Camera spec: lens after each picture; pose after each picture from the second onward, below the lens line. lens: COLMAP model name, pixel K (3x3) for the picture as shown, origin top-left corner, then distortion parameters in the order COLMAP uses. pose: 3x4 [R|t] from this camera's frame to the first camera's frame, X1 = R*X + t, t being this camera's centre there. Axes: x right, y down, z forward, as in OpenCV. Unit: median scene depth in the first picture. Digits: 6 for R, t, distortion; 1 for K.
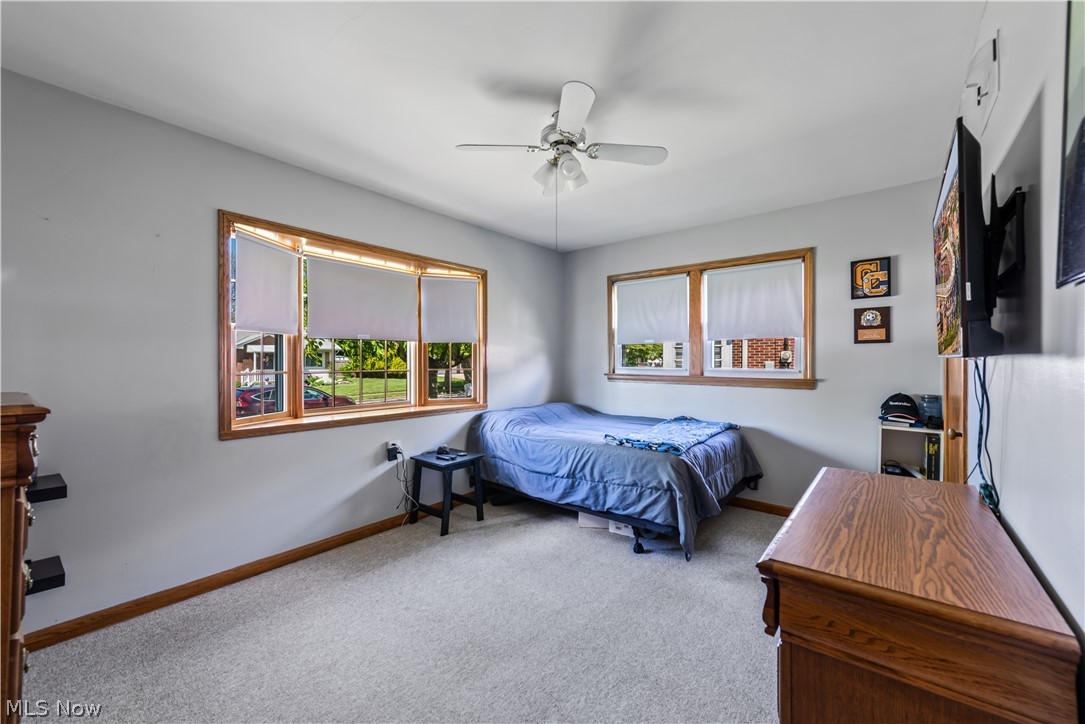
lens RADIAL K [[428.6, 0, 562.2], [0, 428.6, 364.4], [0, 0, 1]] dist [0.000869, 0.000002]
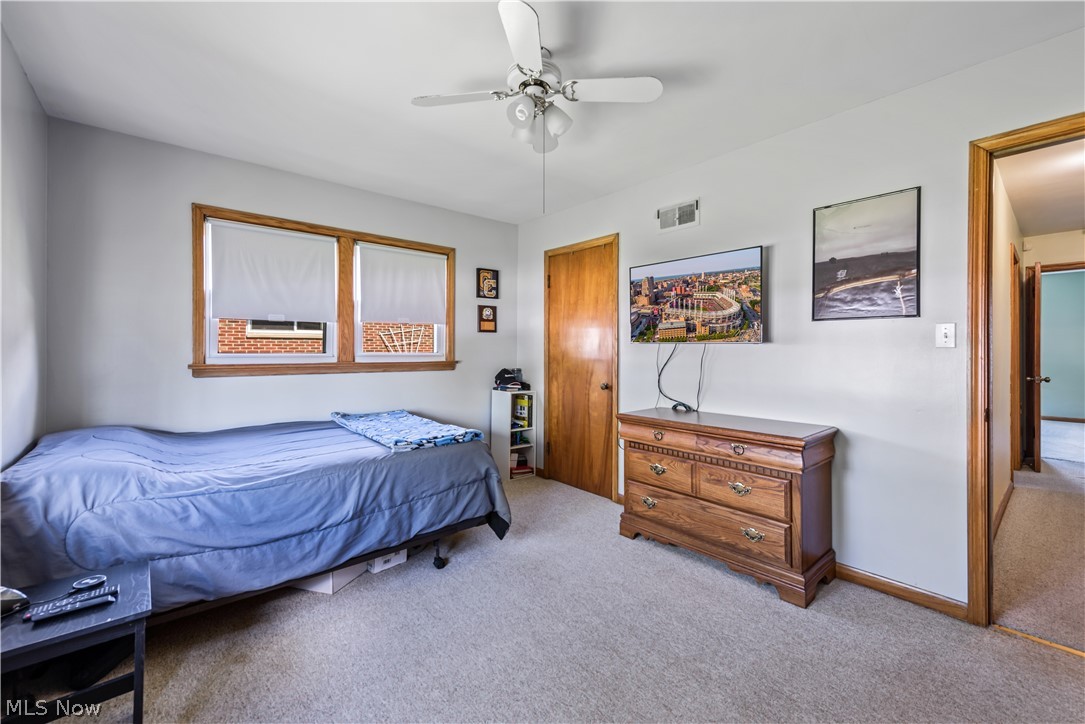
lens RADIAL K [[445.3, 0, 540.3], [0, 445.3, 349.0], [0, 0, 1]] dist [0.014545, -0.000243]
pose [[0.192097, -0.003034, 0.981371, -0.605423], [0.003854, 0.999990, 0.002337, -0.000409], [-0.981368, 0.003334, 0.192107, 0.574451]]
